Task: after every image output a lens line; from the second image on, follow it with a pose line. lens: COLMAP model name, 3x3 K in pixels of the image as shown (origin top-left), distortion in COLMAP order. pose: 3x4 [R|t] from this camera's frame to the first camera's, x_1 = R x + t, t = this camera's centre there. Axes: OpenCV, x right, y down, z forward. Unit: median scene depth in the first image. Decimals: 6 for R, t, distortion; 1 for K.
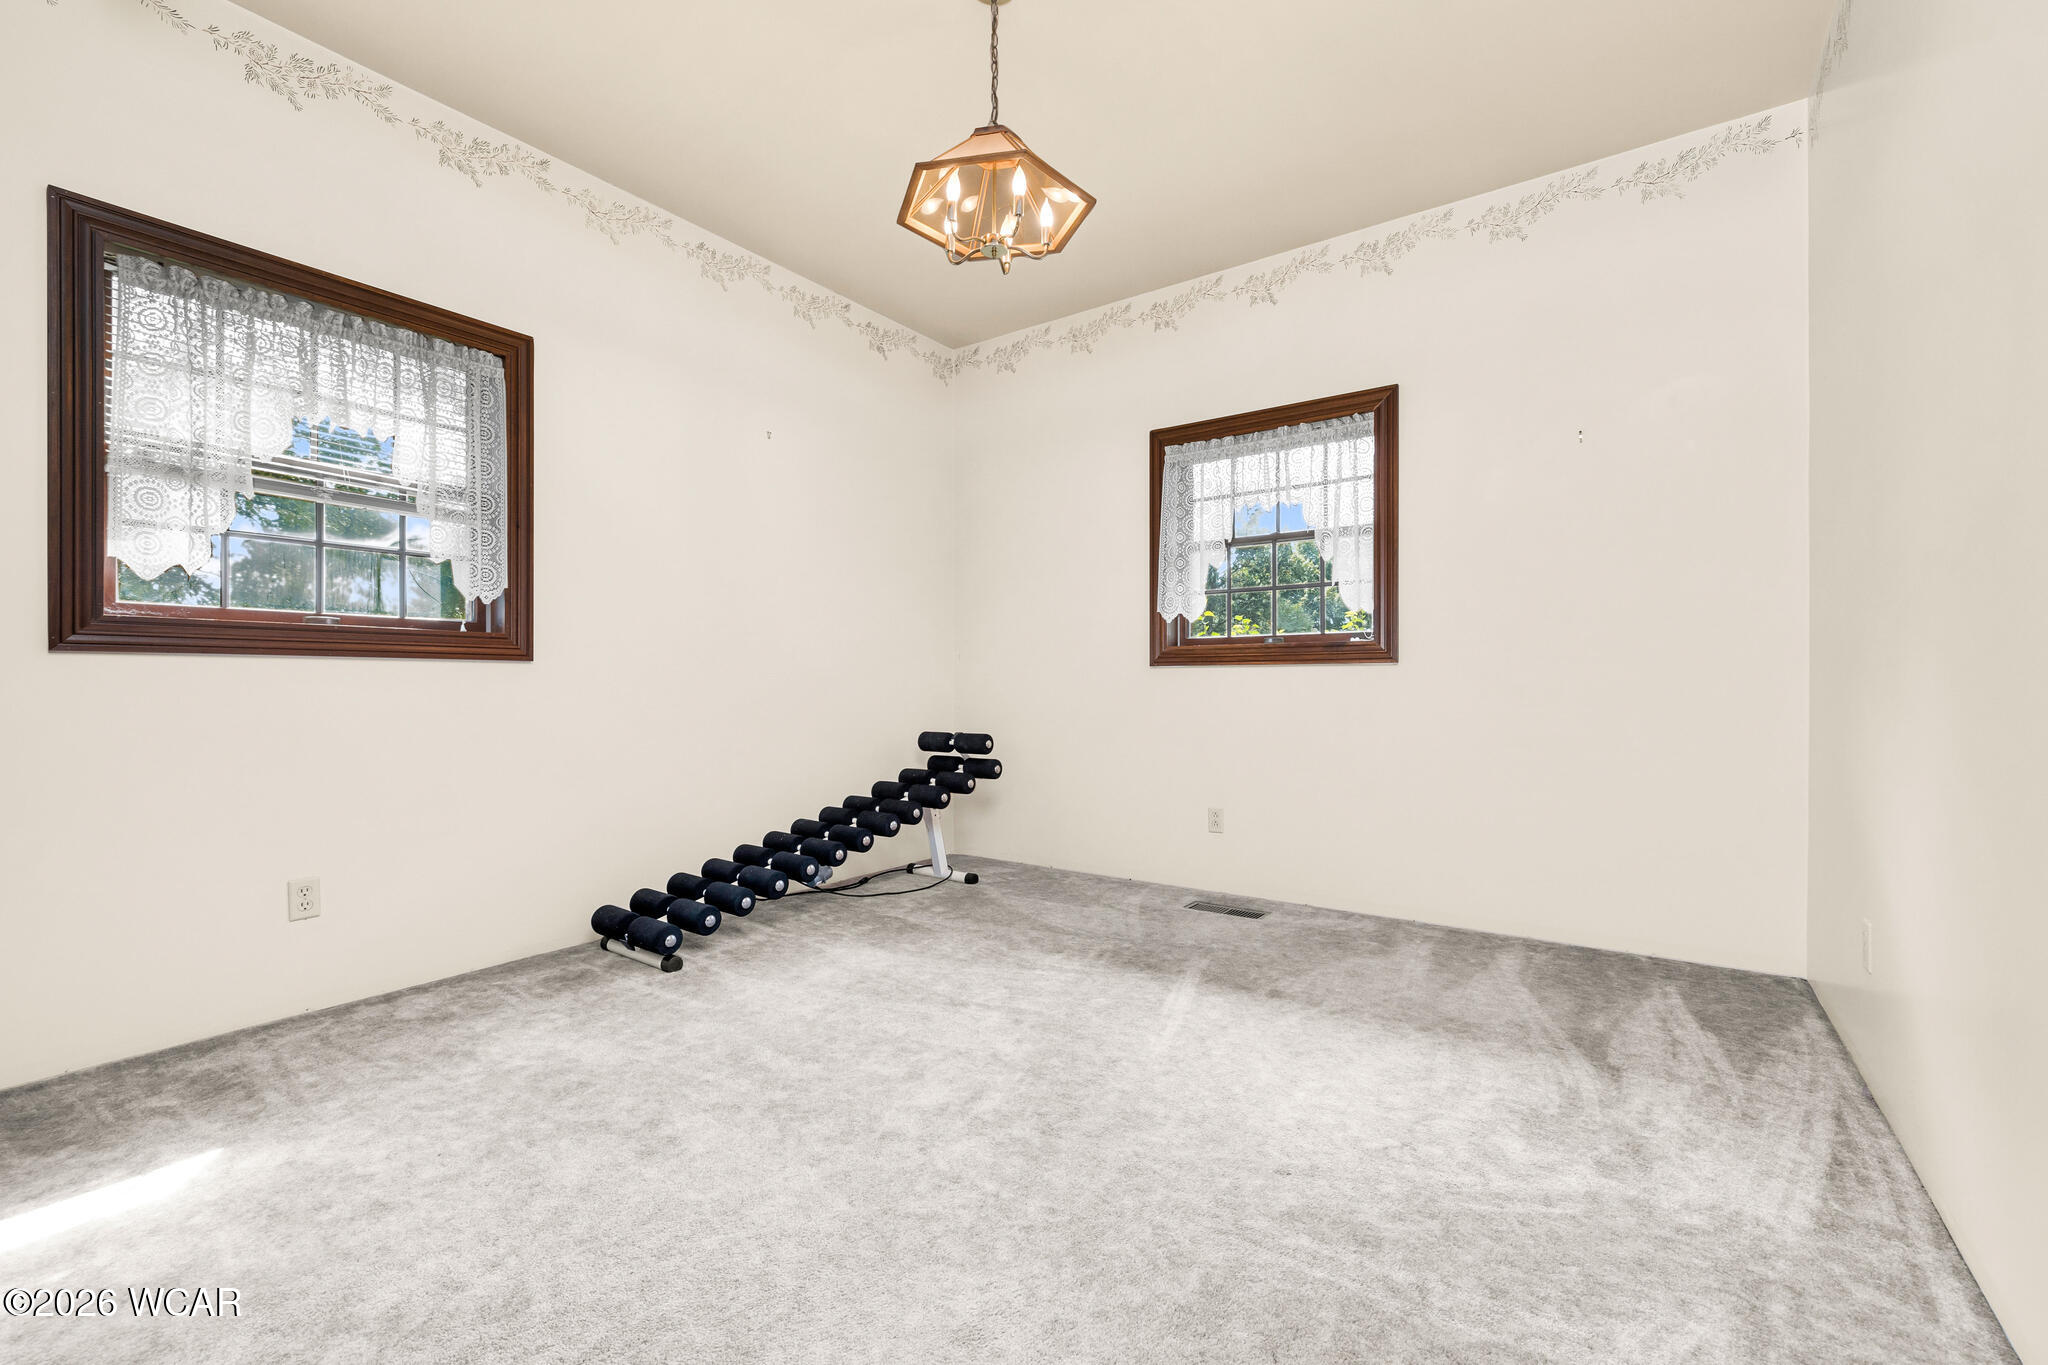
lens RADIAL K [[861.7, 0, 1021.0], [0, 861.7, 694.3], [0, 0, 1]] dist [0.001101, -0.000490]
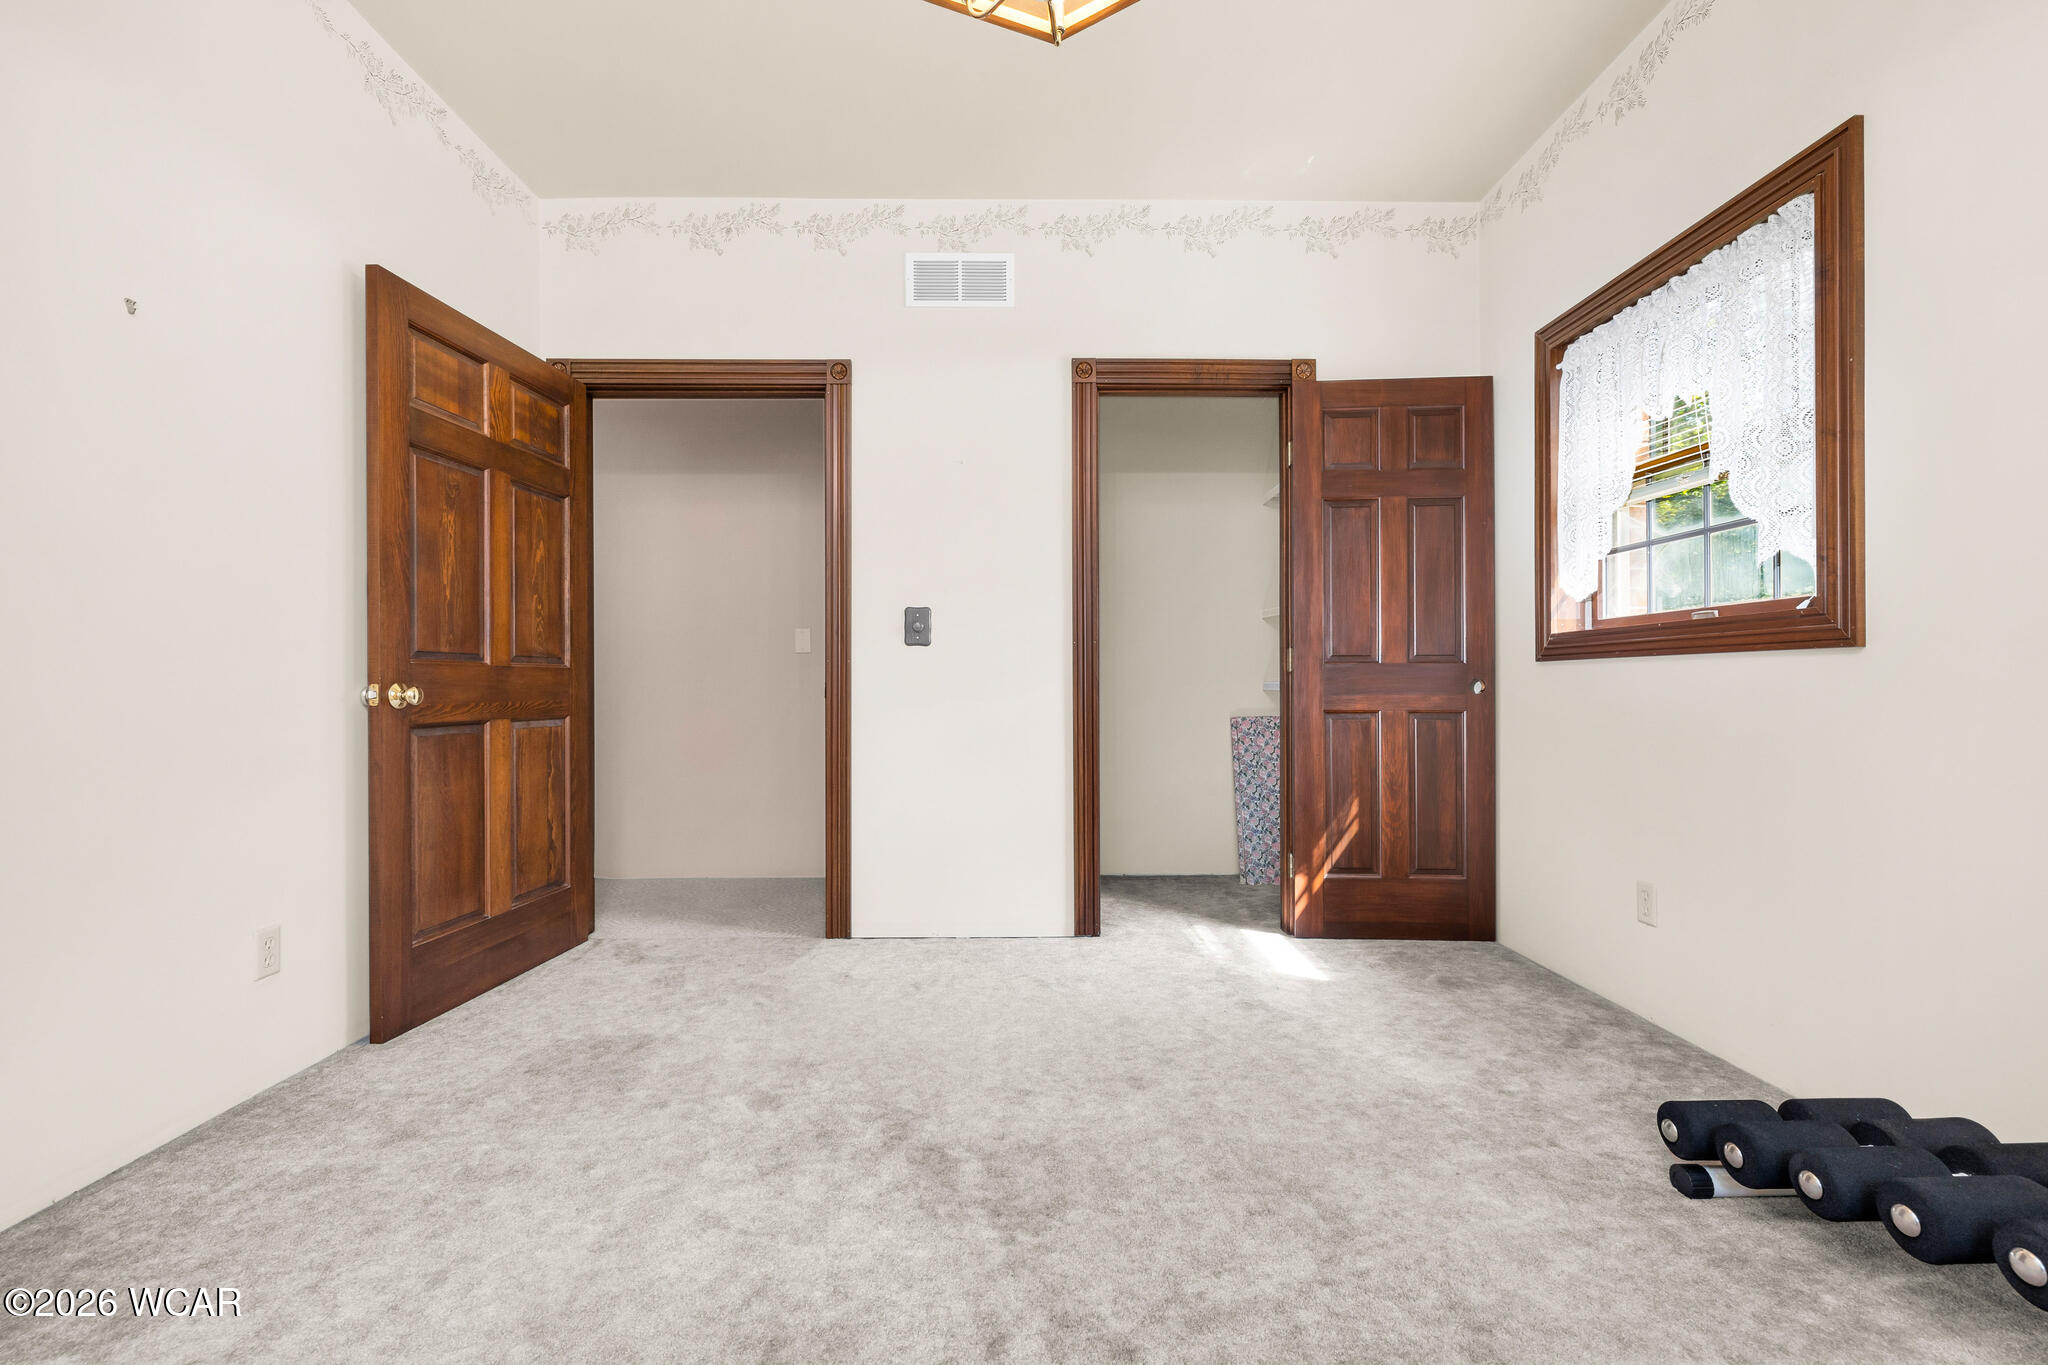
lens RADIAL K [[861.7, 0, 1018.6], [0, 861.7, 674.5], [0, 0, 1]] dist [0.001101, -0.000490]
pose [[-0.797959, -0.000824, -0.602711, 0.322911], [0.001115, 0.999995, -0.002843, -0.019271], [0.602711, -0.002941, -0.797954, 1.327128]]
